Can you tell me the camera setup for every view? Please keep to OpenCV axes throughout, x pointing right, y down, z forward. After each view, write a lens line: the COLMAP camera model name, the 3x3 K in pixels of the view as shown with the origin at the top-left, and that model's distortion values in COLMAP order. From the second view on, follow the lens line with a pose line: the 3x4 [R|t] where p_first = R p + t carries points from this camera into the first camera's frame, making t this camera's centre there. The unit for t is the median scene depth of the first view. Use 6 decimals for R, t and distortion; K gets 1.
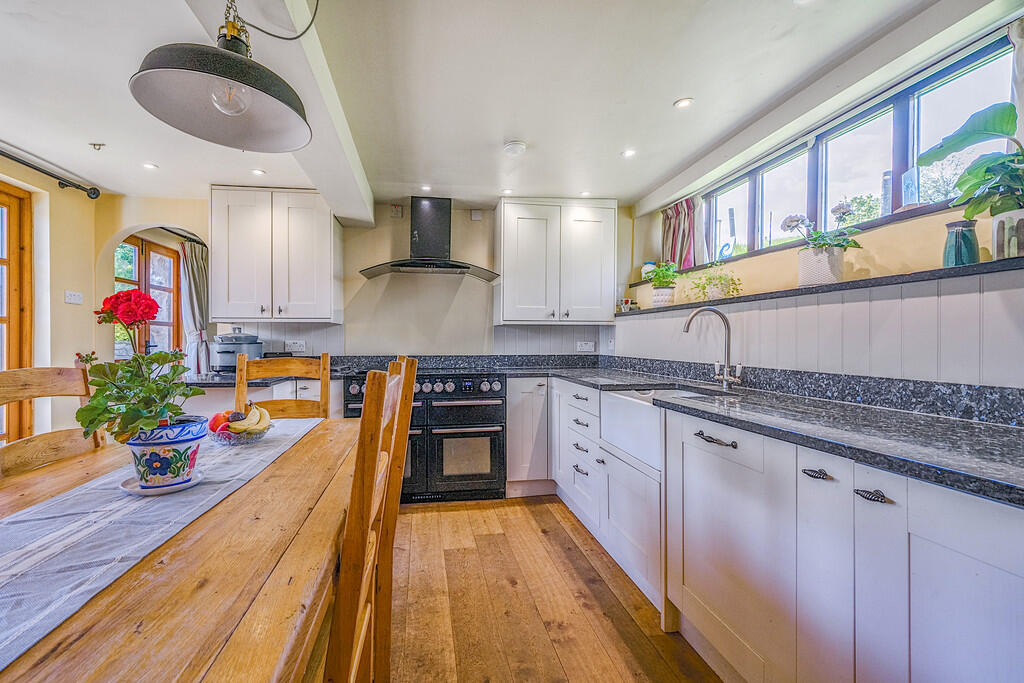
lens RADIAL K [[443.7, 0, 485.4], [0, 443.7, 342.0], [0, 0, 1]] dist [0.000537, 0.000276]
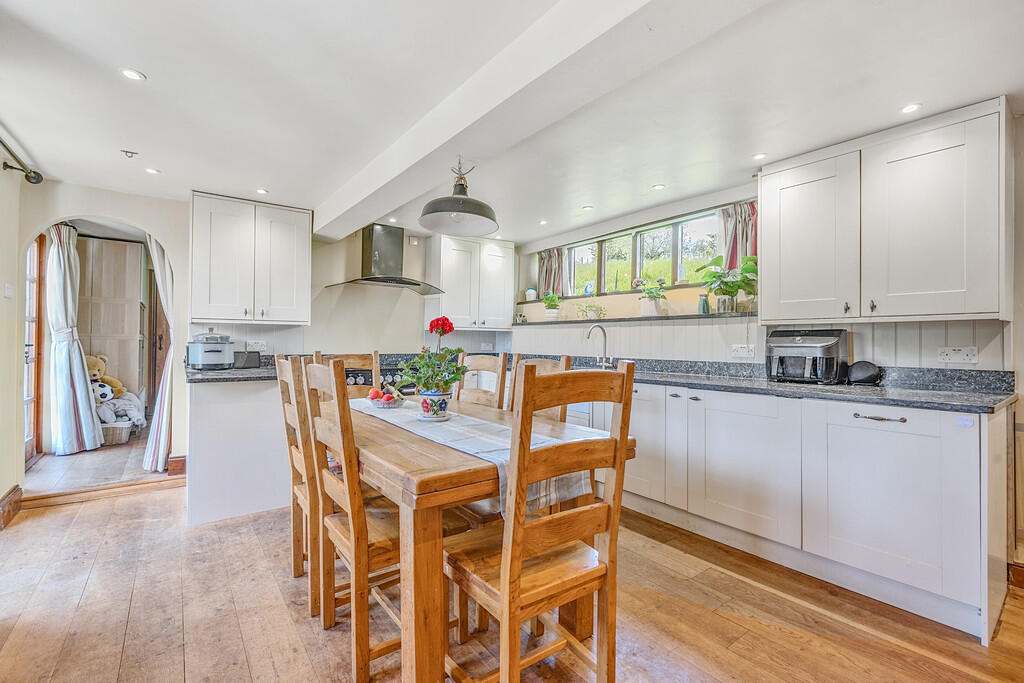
lens RADIAL K [[448.6, 0, 512.0], [0, 448.6, 341.5], [0, 0, 1]] dist [0.001073, 0.000121]
pose [[0.874656, 0.008729, 0.484665, -0.451174], [-0.006738, 0.999960, -0.005849, 0.001862], [-0.484697, 0.001850, 0.874680, -0.275384]]
